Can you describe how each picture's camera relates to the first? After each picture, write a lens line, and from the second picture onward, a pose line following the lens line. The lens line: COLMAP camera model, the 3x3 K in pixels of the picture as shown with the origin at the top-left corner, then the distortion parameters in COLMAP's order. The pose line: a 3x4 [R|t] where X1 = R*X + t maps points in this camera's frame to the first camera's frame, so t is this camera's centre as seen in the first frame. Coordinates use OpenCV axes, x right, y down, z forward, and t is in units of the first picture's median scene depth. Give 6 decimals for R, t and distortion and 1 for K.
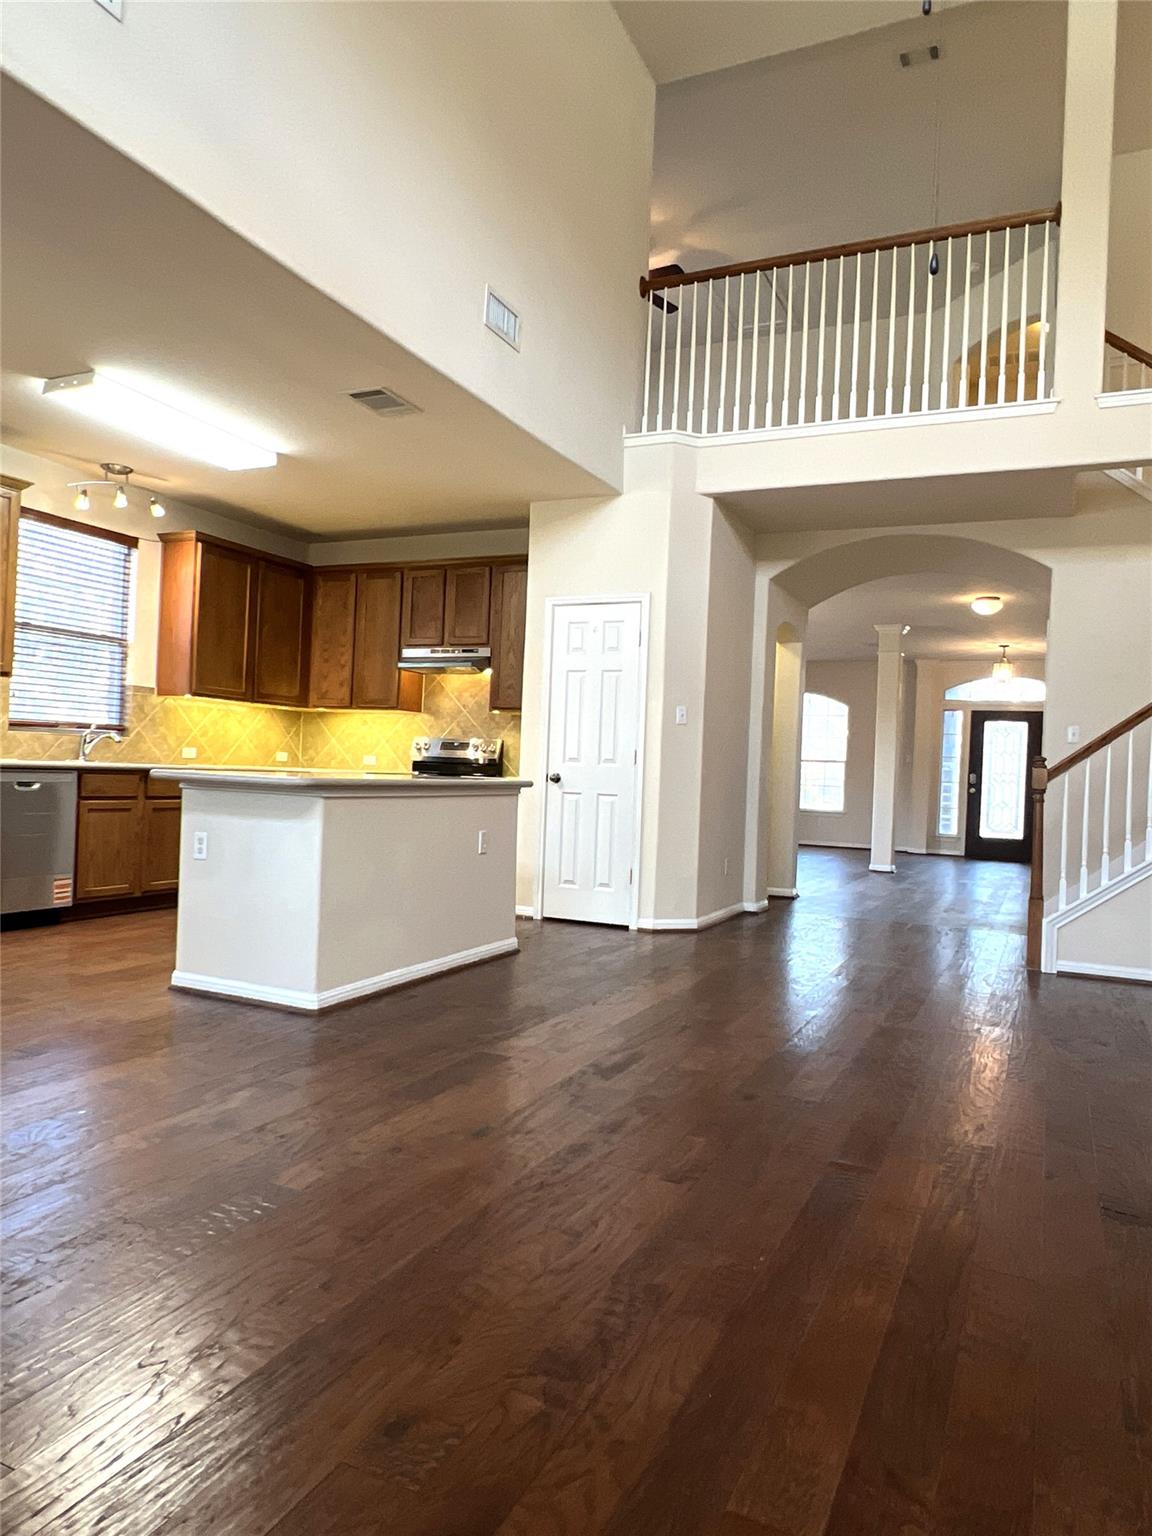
lens RADIAL K [[1011.8, 0, 576.0], [0, 1011.8, 768.0], [0, 0, 1]] dist [0.000146, -0.001146]
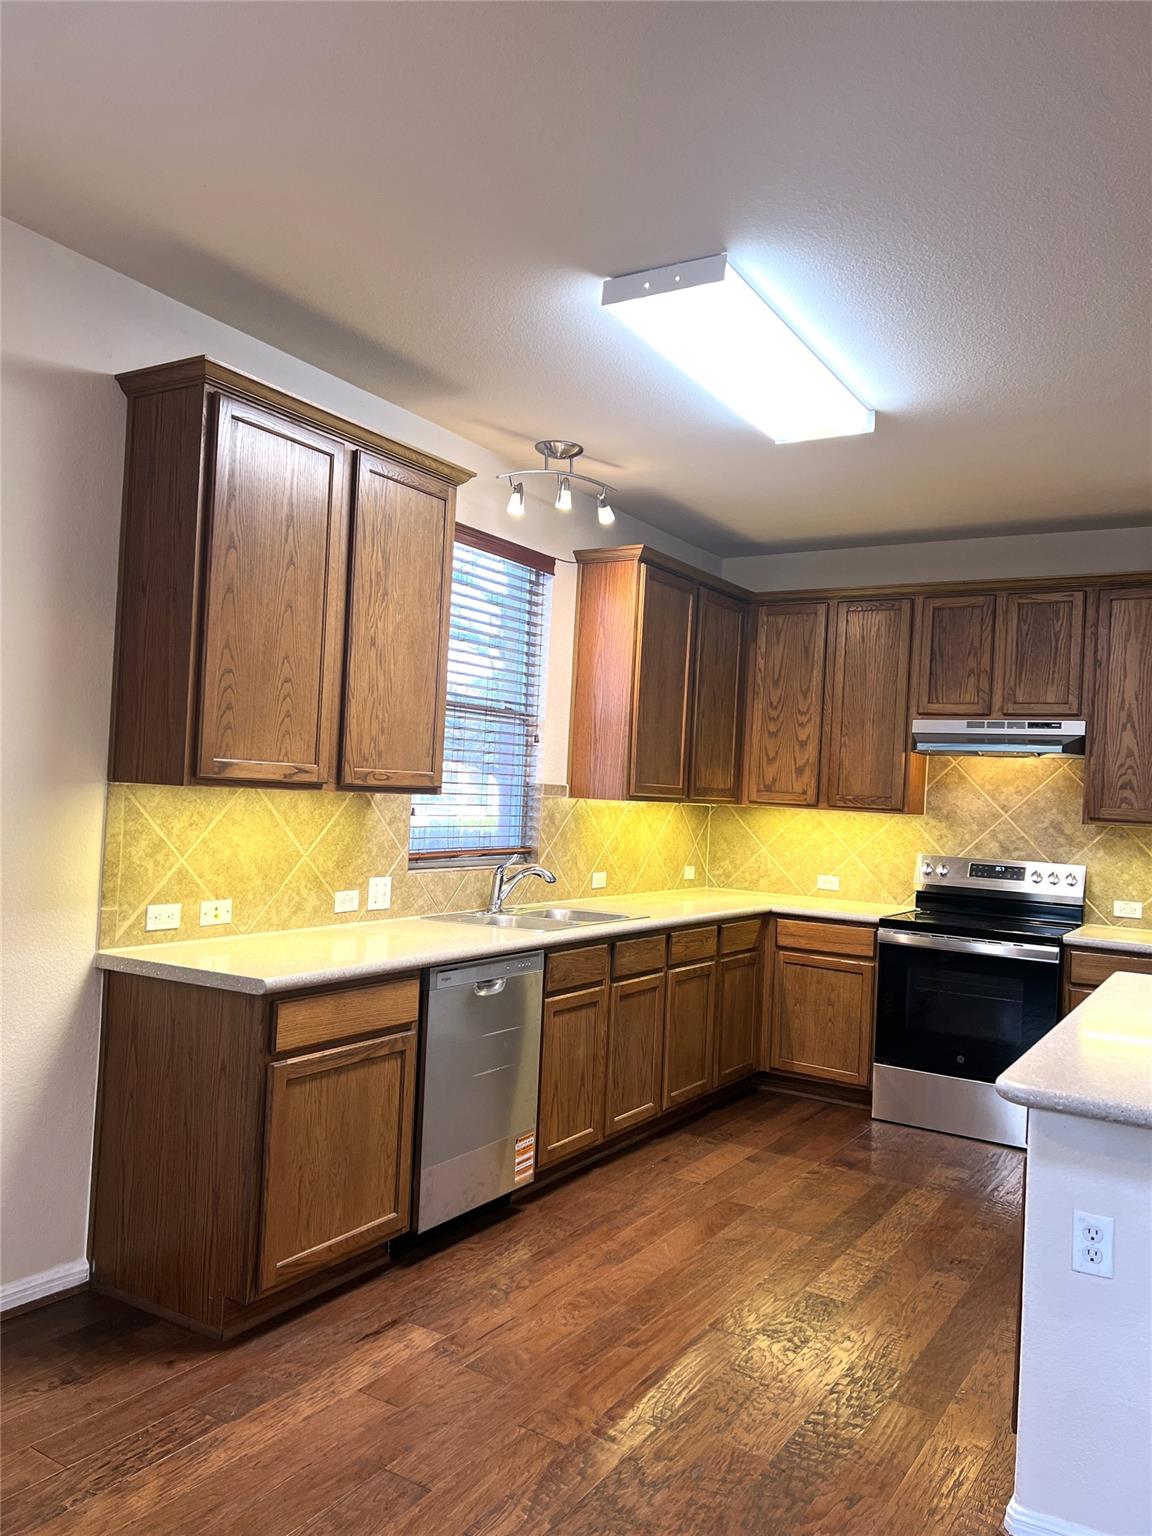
lens RADIAL K [[1153.7, 0, 571.3], [0, 1153.7, 774.2], [0, 0, 1]] dist [0.105418, -0.138812]
pose [[0.991683, 0.006939, -0.128518, -0.316872], [-0.009473, 0.999772, -0.019118, -0.072494], [0.128356, 0.020176, 0.991523, 0.258903]]
